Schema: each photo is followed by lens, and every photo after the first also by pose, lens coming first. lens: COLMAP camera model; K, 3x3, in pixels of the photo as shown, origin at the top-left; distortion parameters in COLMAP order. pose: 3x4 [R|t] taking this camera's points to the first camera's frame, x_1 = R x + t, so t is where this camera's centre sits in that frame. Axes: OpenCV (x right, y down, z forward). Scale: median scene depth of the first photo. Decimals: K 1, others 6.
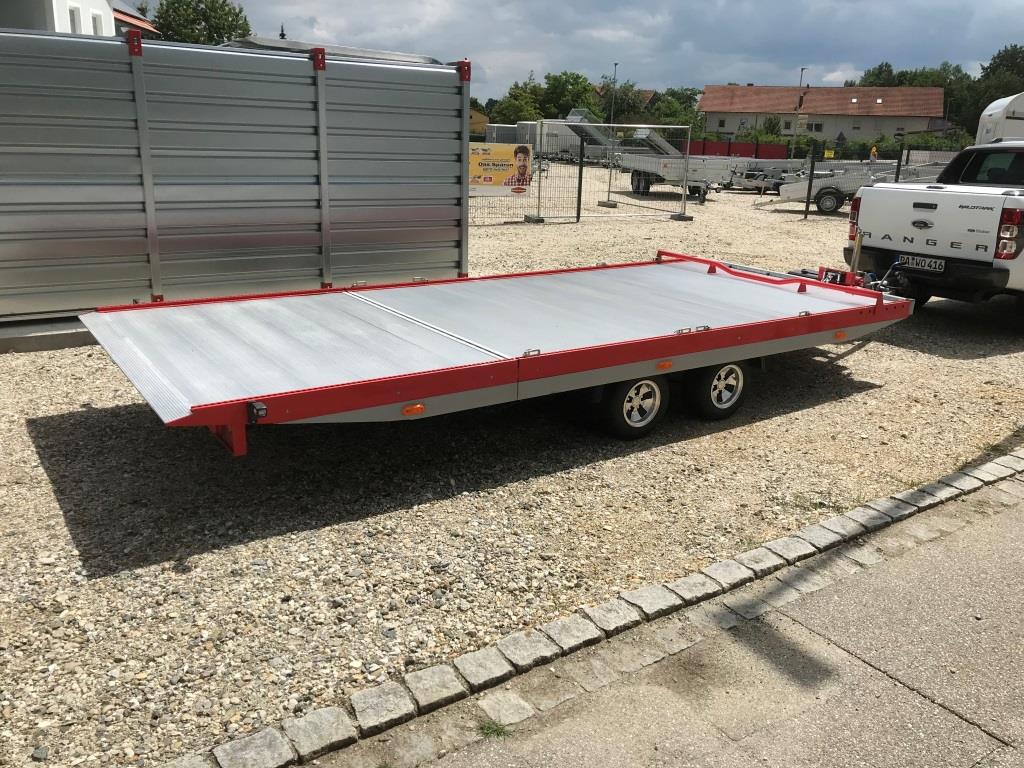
lens RADIAL K [[829.0, 0, 513.6], [0, 829.0, 383.3], [0, 0, 1]] dist [0.022231, 0.001497]
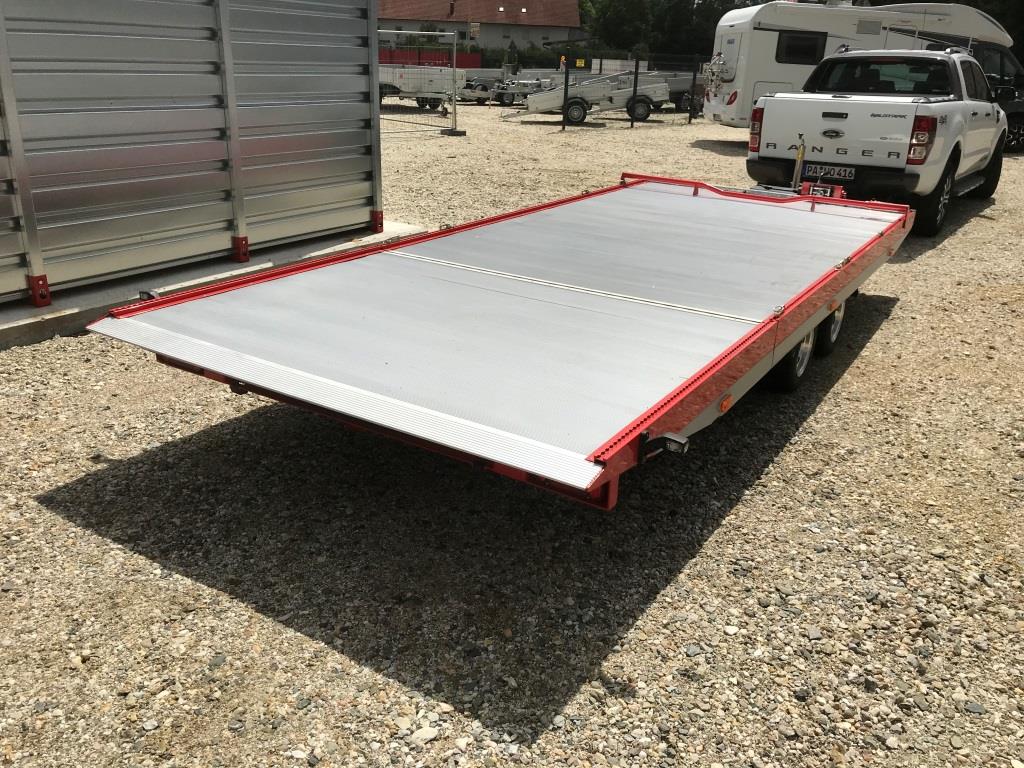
lens RADIAL K [[837.6, 0, 525.6], [0, 837.6, 382.7], [0, 0, 1]] dist [0.008876, 0.001888]
pose [[0.920873, -0.142968, 0.362701, -0.426471], [0.107914, 0.987458, 0.115247, -0.072630], [-0.374629, -0.066988, 0.924752, 0.251116]]
